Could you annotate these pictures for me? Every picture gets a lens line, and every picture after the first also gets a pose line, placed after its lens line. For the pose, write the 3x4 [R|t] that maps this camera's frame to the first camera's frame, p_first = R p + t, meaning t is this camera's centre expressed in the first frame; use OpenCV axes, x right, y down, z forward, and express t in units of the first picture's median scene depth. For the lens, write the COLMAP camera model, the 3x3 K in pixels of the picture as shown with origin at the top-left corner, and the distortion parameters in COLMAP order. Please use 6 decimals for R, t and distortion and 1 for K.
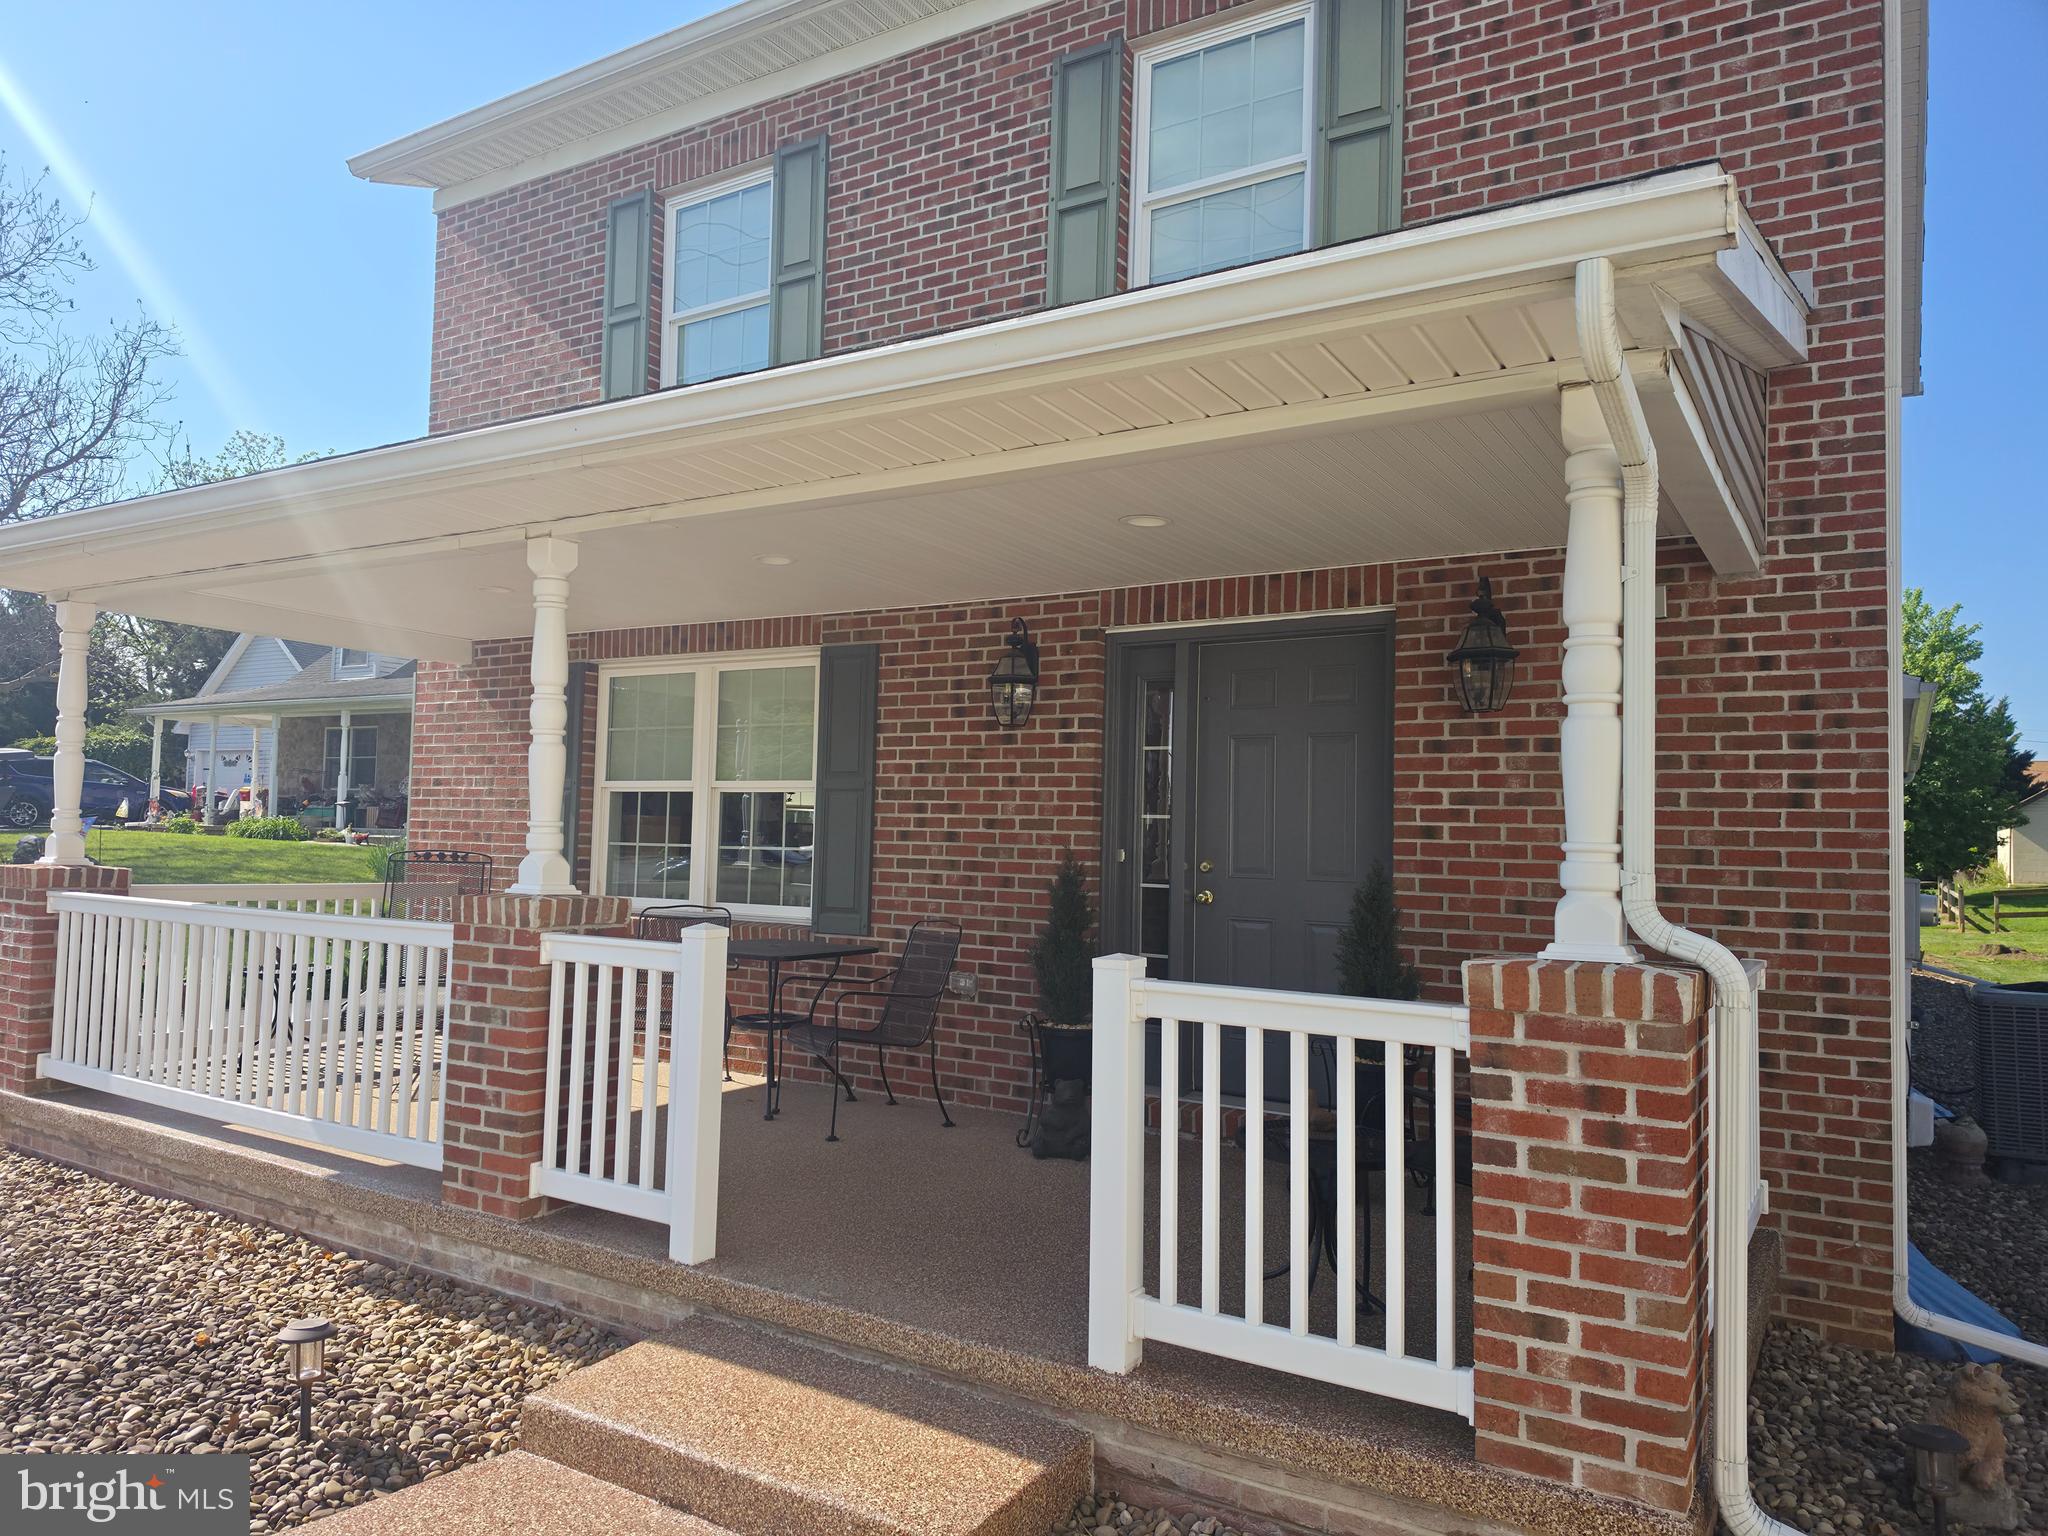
lens RADIAL K [[1379.3, 0, 990.5], [0, 1379.3, 769.3], [0, 0, 1]] dist [0.101735, -0.163496]
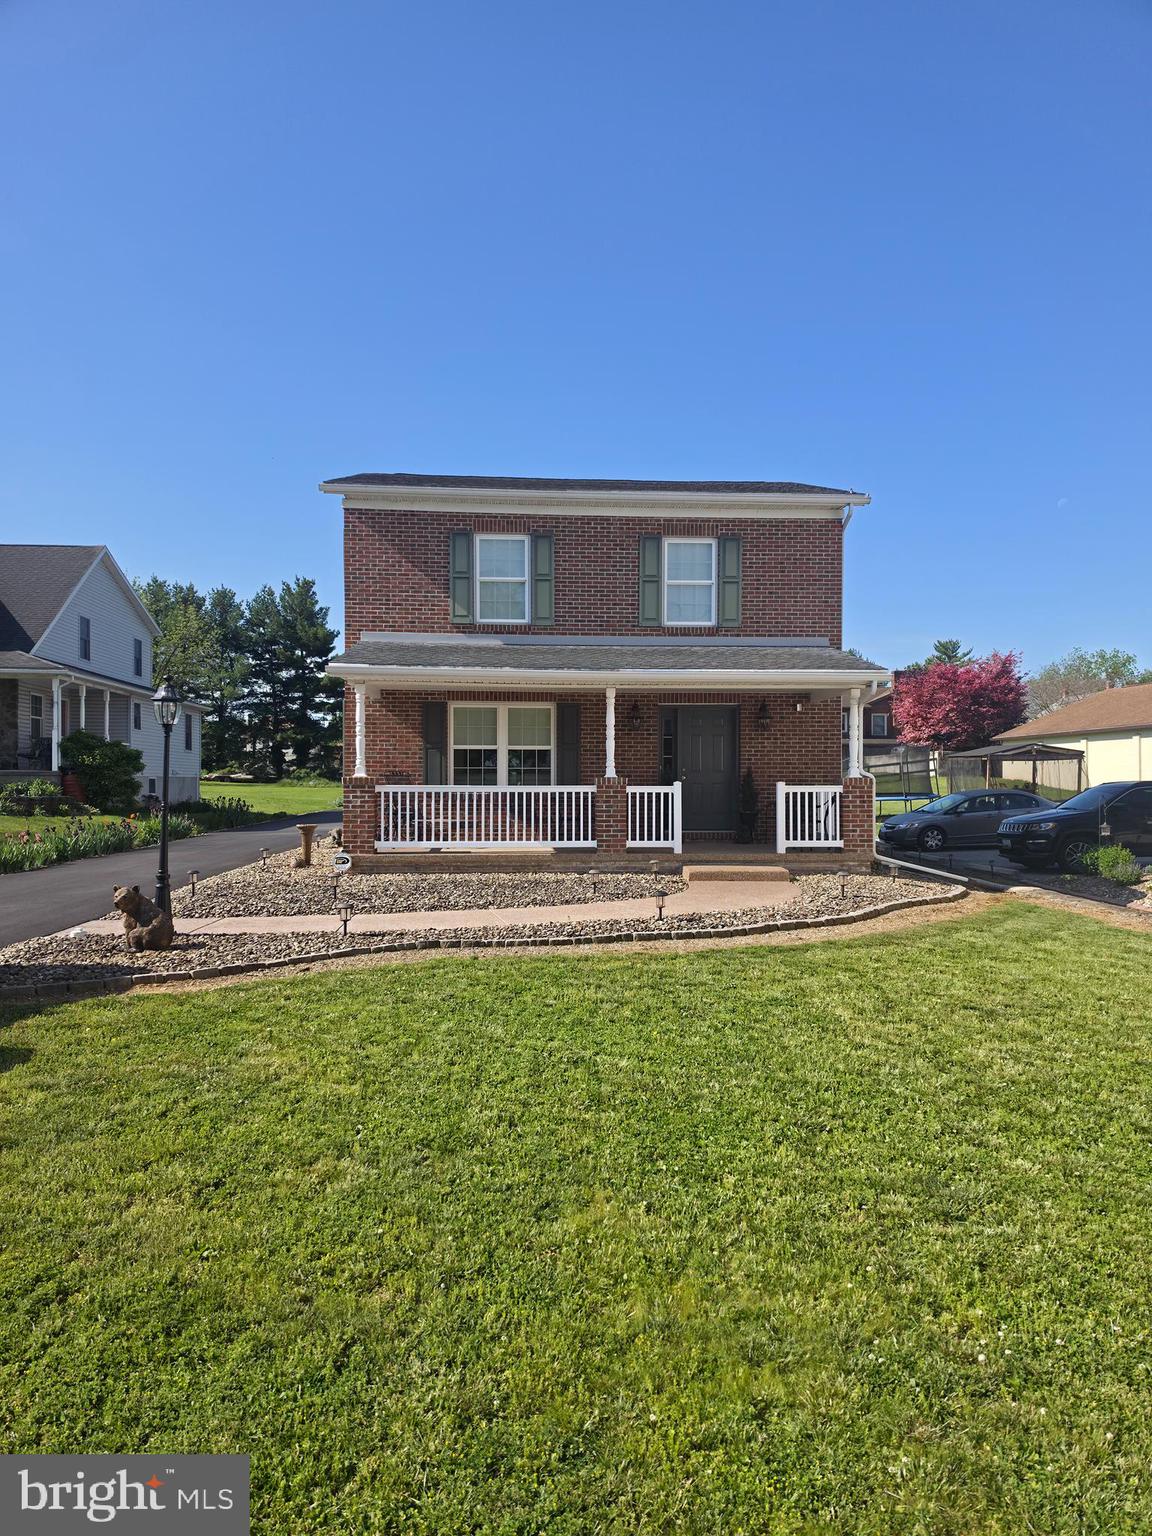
lens RADIAL K [[1034.5, 0, 576.0], [0, 1034.5, 768.0], [0, 0, 1]] dist [0.101735, -0.163496]
pose [[0.808282, -0.016861, 0.588554, -1.552901], [-0.012640, 0.998863, 0.045974, -0.052056], [-0.588659, -0.044599, 0.807150, -0.962771]]
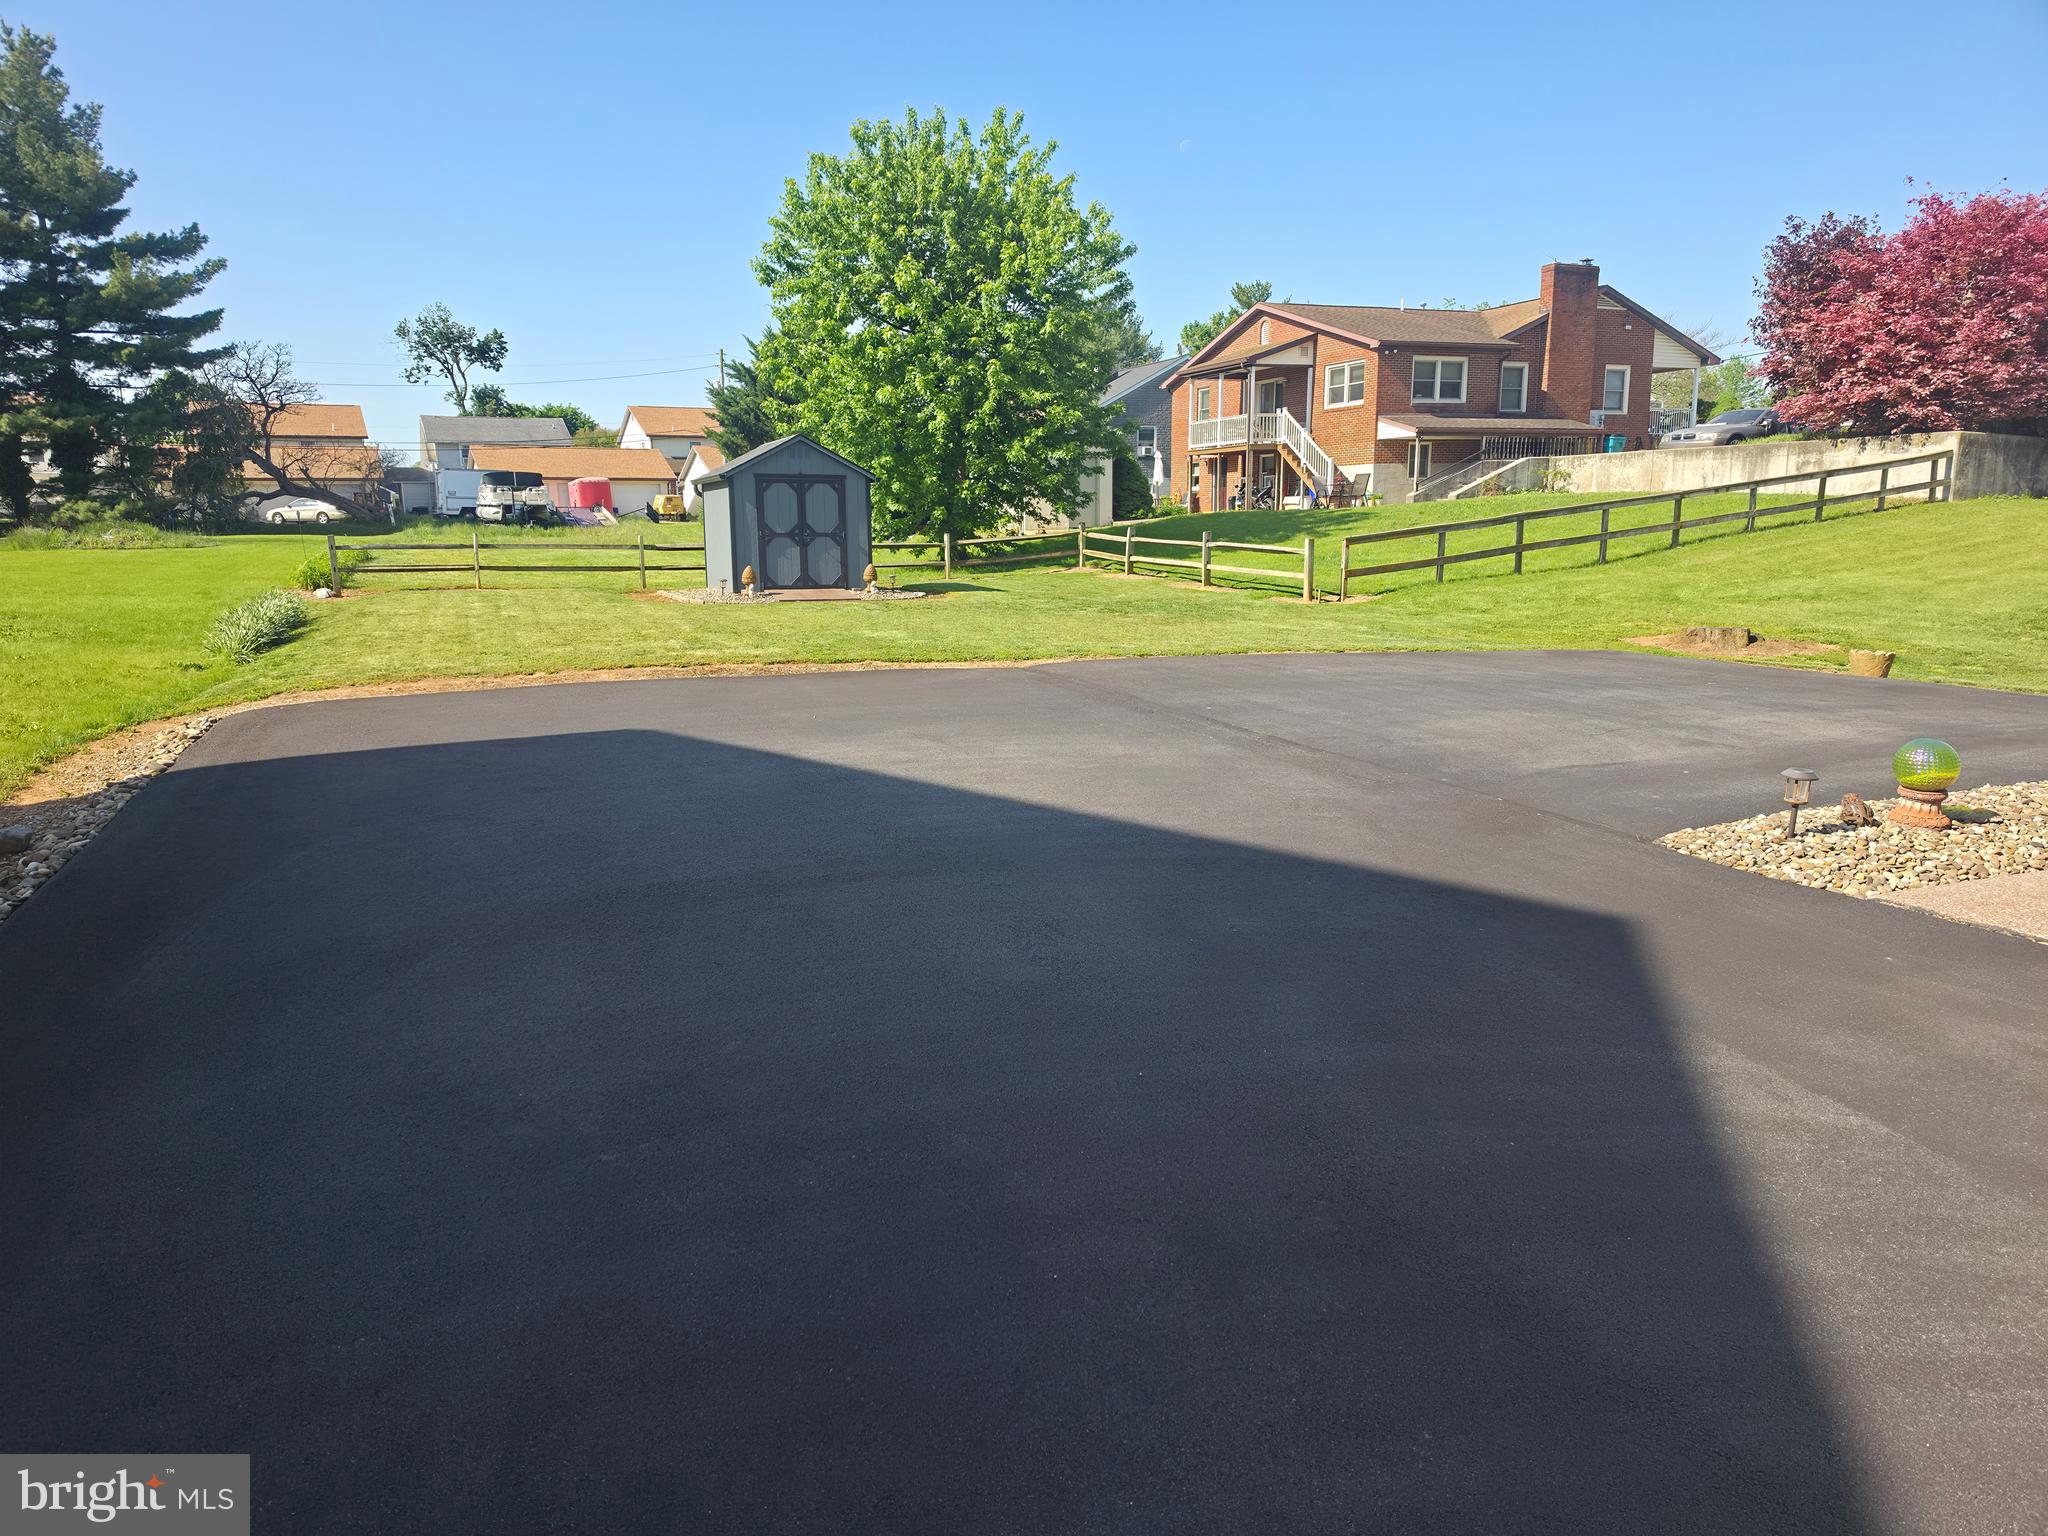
lens RADIAL K [[1442.7, 0, 924.8], [0, 1442.7, 792.9], [0, 0, 1]] dist [0.089702, -0.058552]
pose [[0.630675, -0.174720, 0.756123, 0.088627], [-0.015371, 0.971323, 0.237268, 0.192801], [-0.775895, -0.161261, 0.609903, 3.383563]]
